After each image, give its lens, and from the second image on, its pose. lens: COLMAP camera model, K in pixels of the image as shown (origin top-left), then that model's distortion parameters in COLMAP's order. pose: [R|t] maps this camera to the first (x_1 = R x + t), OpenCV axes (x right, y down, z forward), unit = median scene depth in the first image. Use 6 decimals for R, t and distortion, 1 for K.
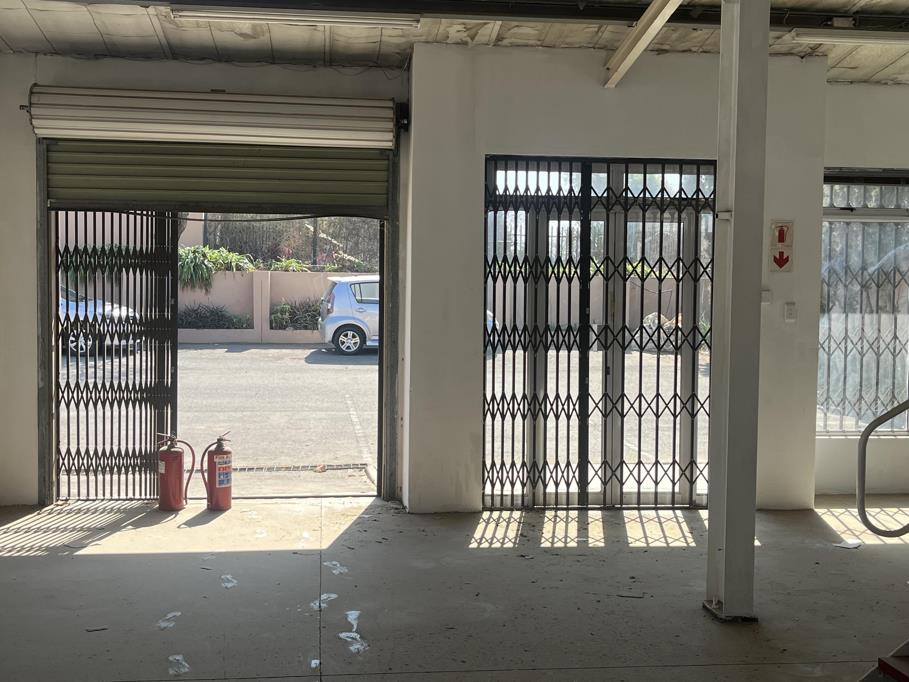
lens RADIAL K [[1095.0, 0, 454.5], [0, 1095.0, 341.0], [0, 0, 1]] dist [0.058509, -0.079343]
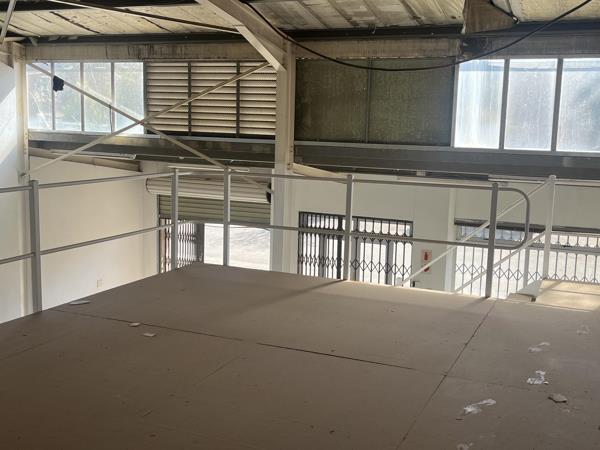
lens RADIAL K [[722.7, 0, 300.0], [0, 722.7, 225.0], [0, 0, 1]] dist [0.058509, -0.079343]
pose [[0.856707, 0.091016, -0.507710, 0.813461], [-0.038706, 0.992877, 0.112678, -0.313074], [0.514349, -0.076881, 0.854128, -0.324258]]
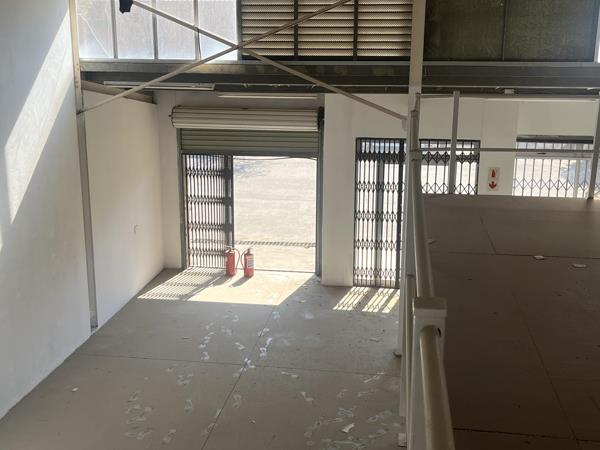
lens RADIAL K [[722.7, 0, 300.0], [0, 722.7, 225.0], [0, 0, 1]] dist [0.058509, -0.079343]
pose [[0.965408, 0.059258, -0.253920, 0.306041], [-0.006016, 0.978635, 0.205518, -0.298045], [0.260673, -0.196881, 0.945139, -0.489402]]
